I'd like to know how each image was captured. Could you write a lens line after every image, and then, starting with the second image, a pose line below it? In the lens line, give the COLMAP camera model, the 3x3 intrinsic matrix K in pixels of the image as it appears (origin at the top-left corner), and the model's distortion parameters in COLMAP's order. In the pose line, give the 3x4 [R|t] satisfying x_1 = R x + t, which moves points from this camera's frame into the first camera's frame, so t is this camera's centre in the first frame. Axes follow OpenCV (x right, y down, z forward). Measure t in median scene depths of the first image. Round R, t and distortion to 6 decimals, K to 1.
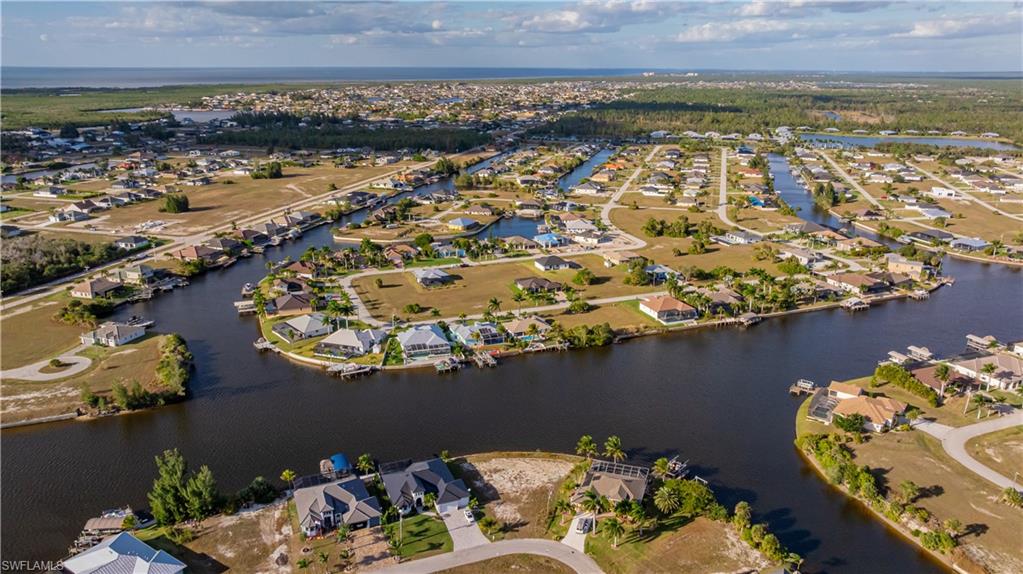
lens RADIAL K [[731.3, 0, 512.9], [0, 731.3, 280.5], [0, 0, 1]] dist [-0.009184, -0.000539]
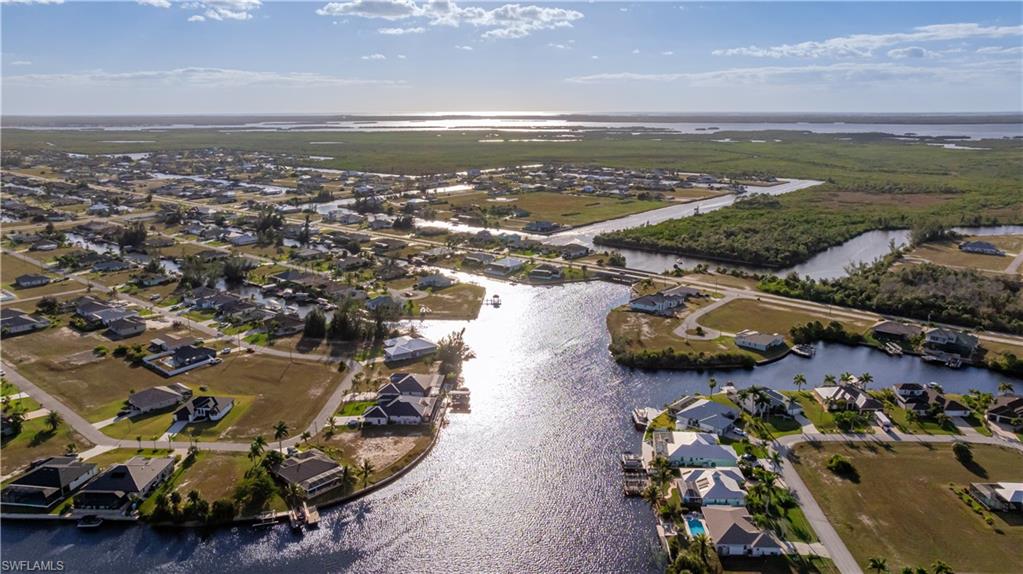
lens RADIAL K [[721.4, 0, 514.4], [0, 721.4, 286.3], [0, 0, 1]] dist [-0.022080, 0.008008]
pose [[-0.405839, 0.219737, -0.887136, 0.652864], [-0.255120, 0.904846, 0.340833, -0.315384], [0.877615, 0.364650, -0.311162, 1.038185]]
